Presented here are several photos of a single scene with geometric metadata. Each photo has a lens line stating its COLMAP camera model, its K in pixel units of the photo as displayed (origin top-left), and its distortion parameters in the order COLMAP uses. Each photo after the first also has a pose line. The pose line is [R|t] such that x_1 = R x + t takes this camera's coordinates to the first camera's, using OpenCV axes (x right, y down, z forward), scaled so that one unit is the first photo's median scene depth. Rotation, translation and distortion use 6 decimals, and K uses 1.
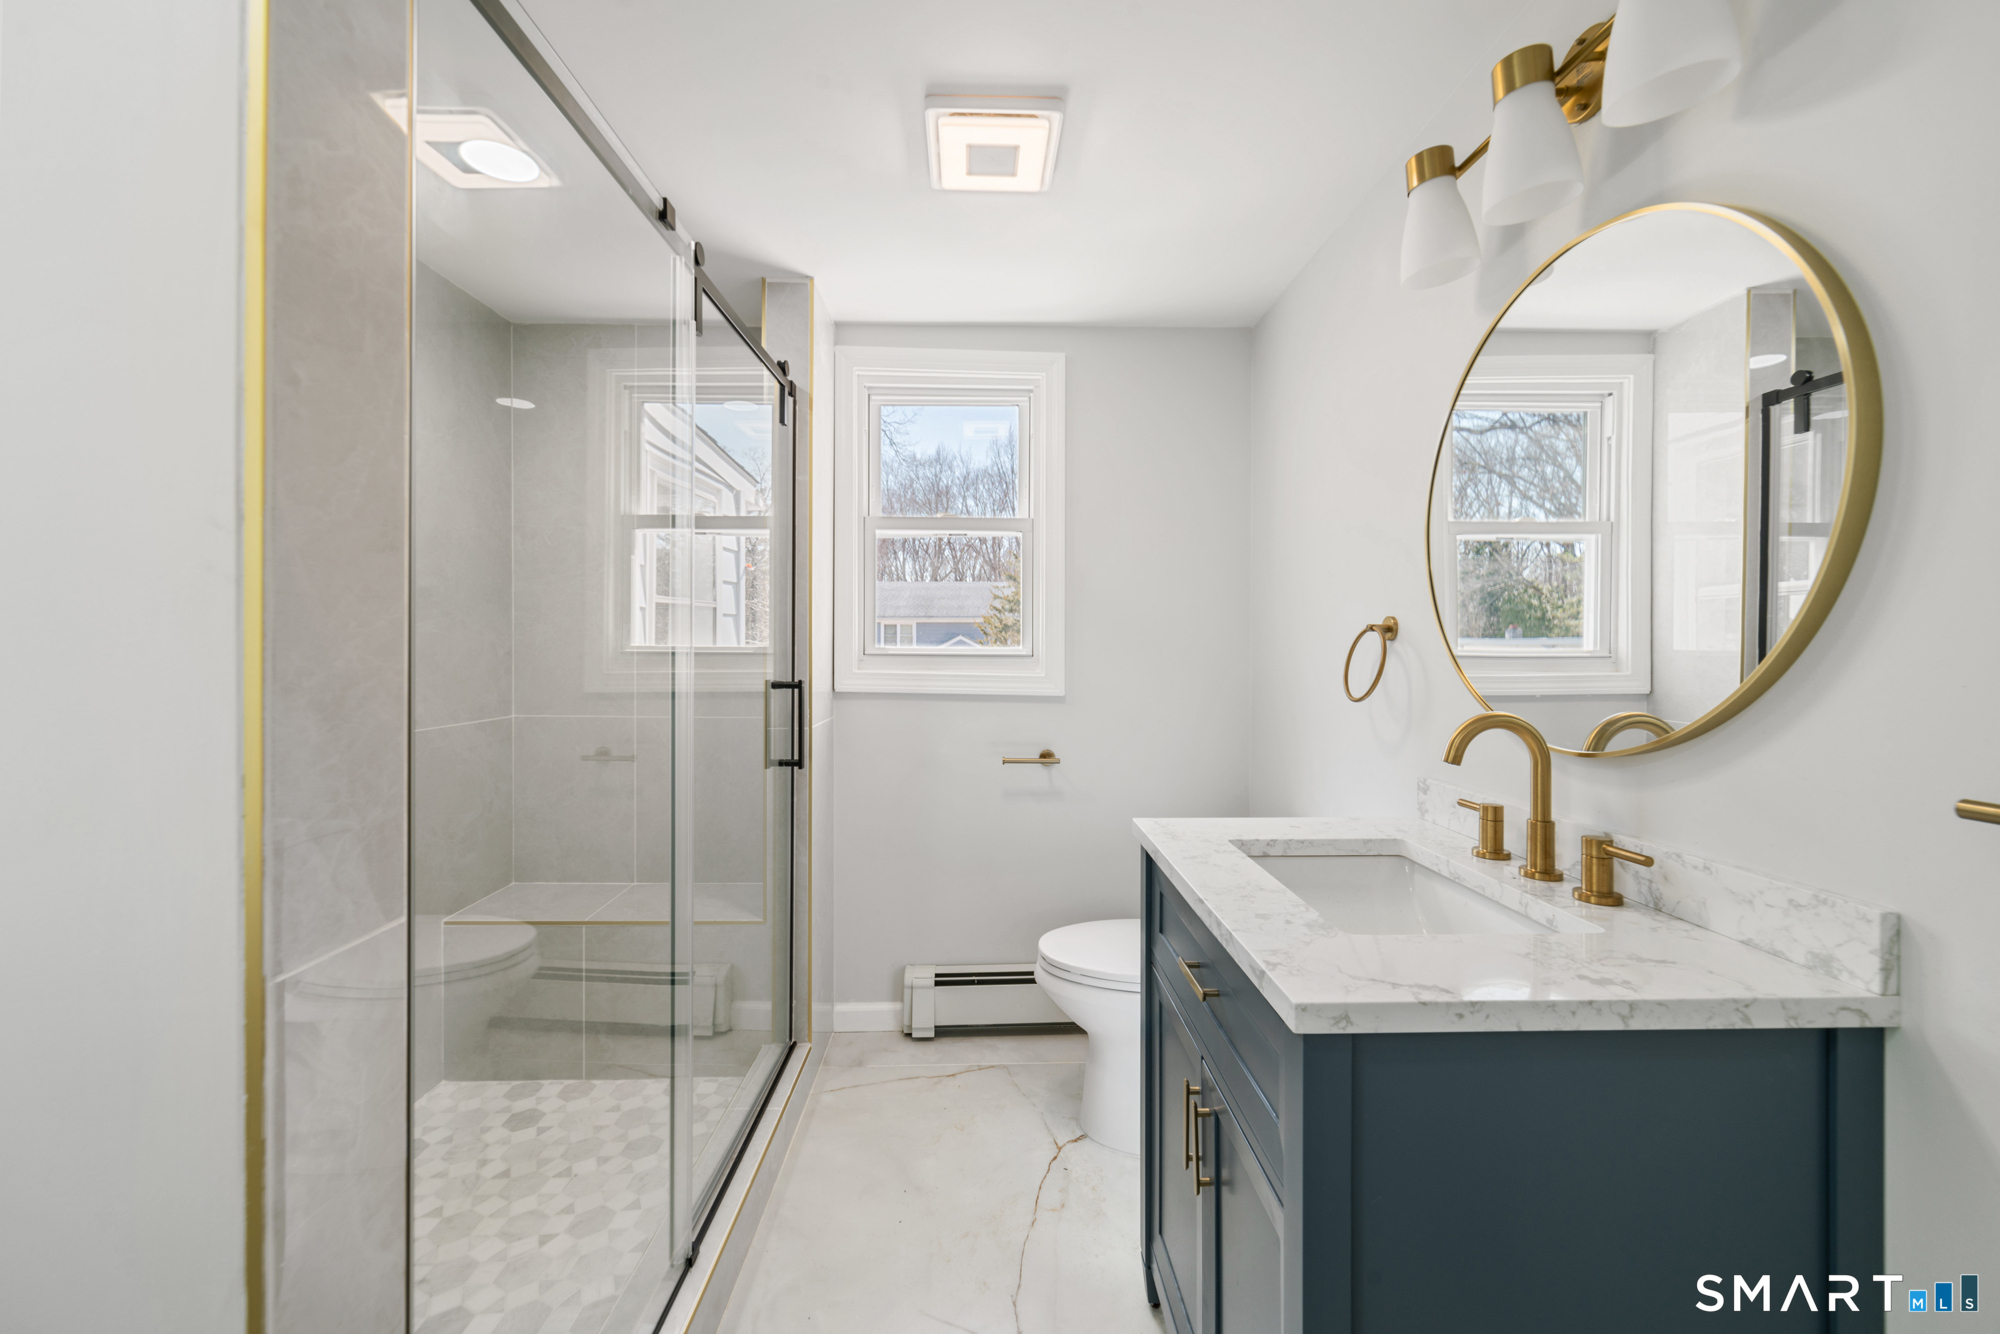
lens RADIAL K [[783.7, 0, 1001.8], [0, 783.7, 658.1], [0, 0, 1]] dist [-0.001038, 0.001916]
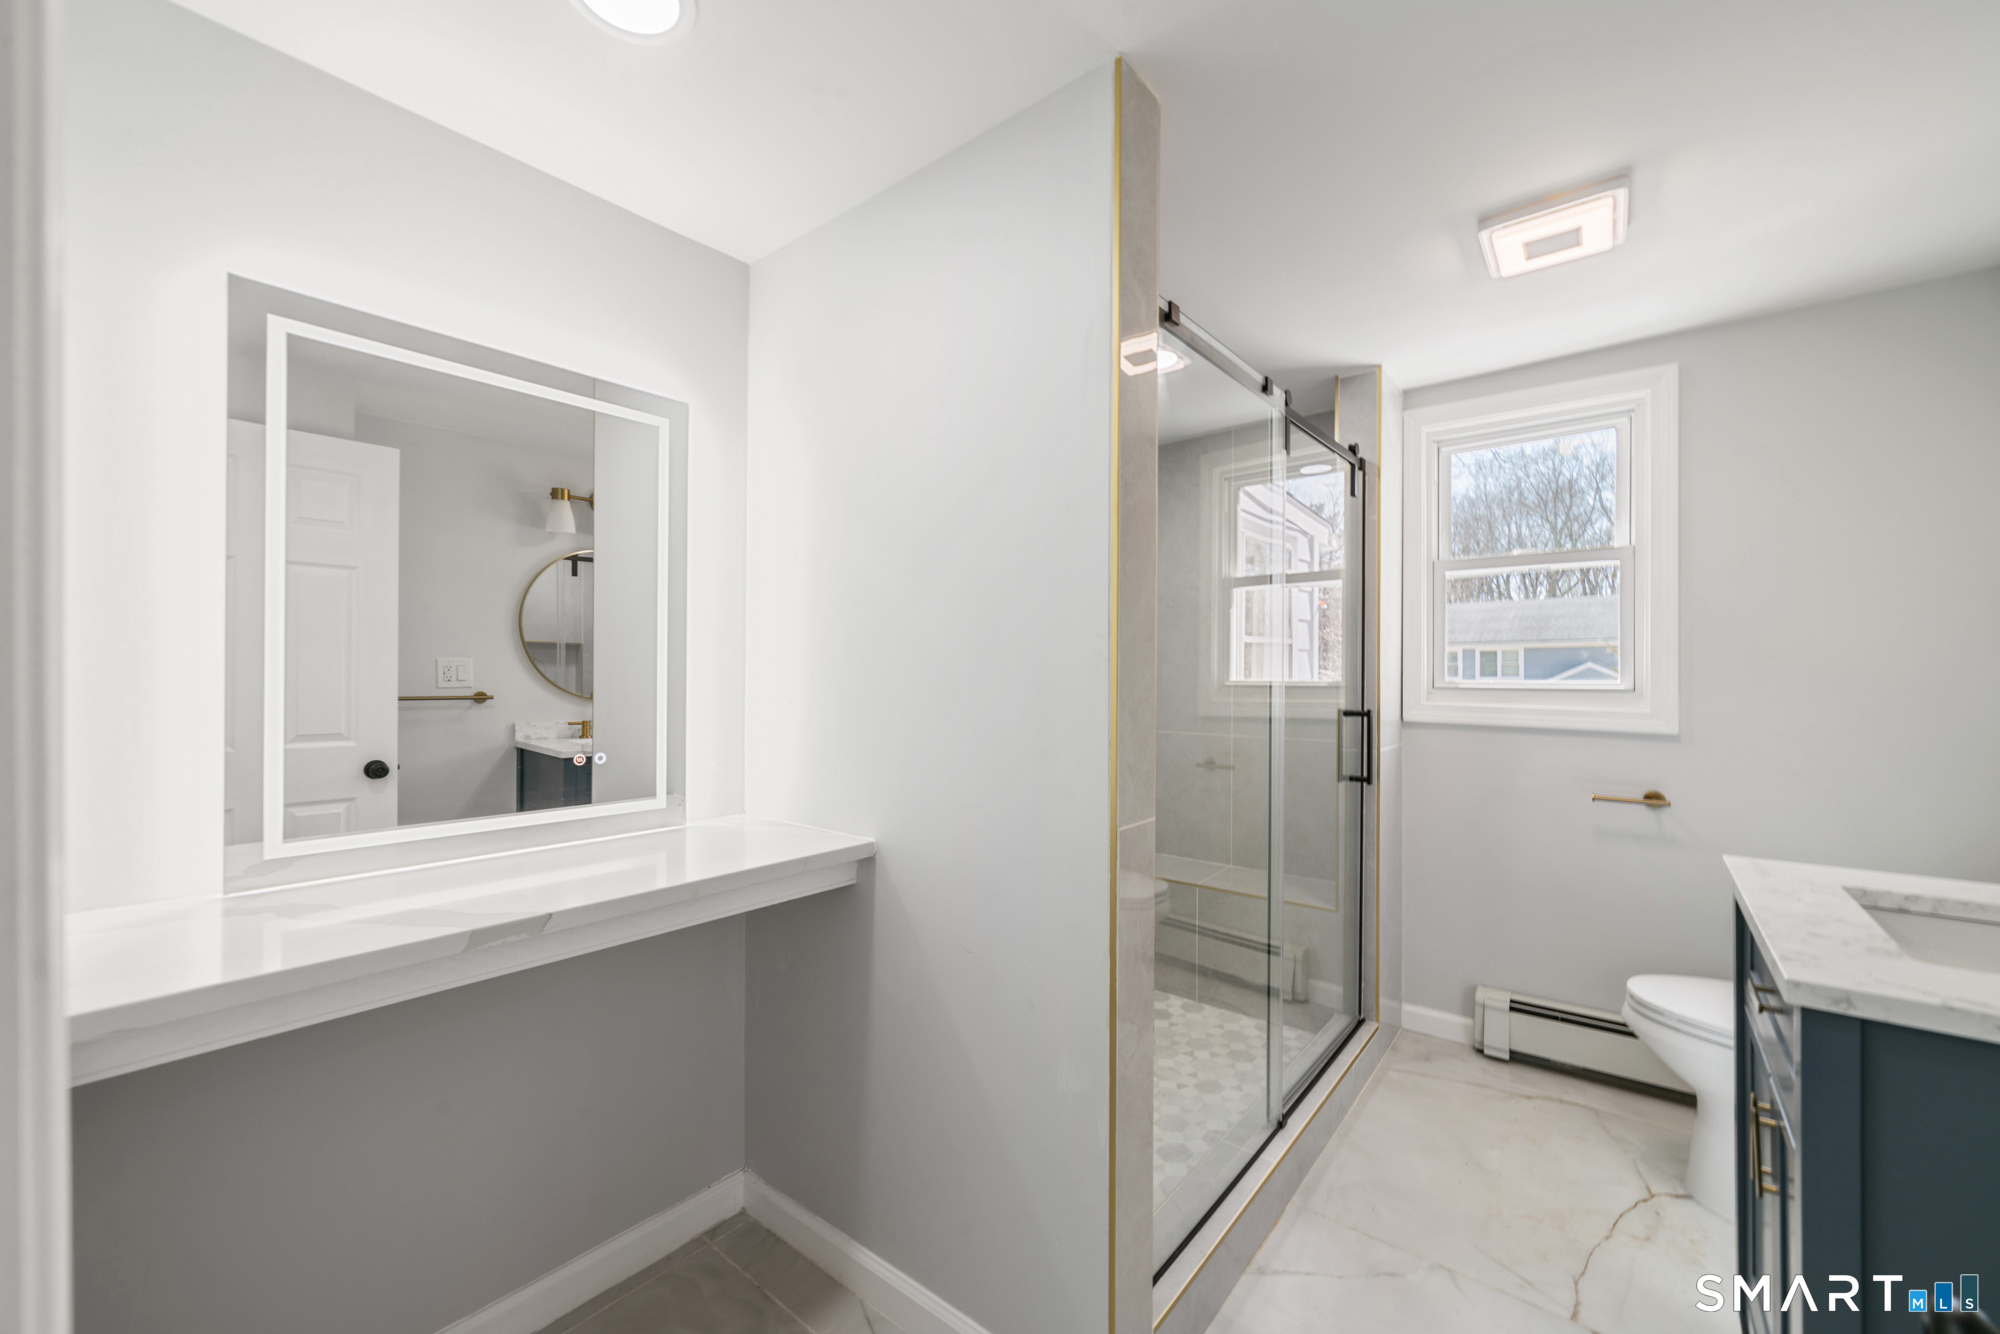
lens RADIAL K [[783.7, 0, 996.8], [0, 783.7, 677.3], [0, 0, 1]] dist [-0.001038, 0.001916]
pose [[0.762082, -0.002796, -0.647474, 0.077160], [-0.006135, 0.999915, -0.011538, -0.003374], [0.647451, 0.012765, 0.762000, -0.253504]]
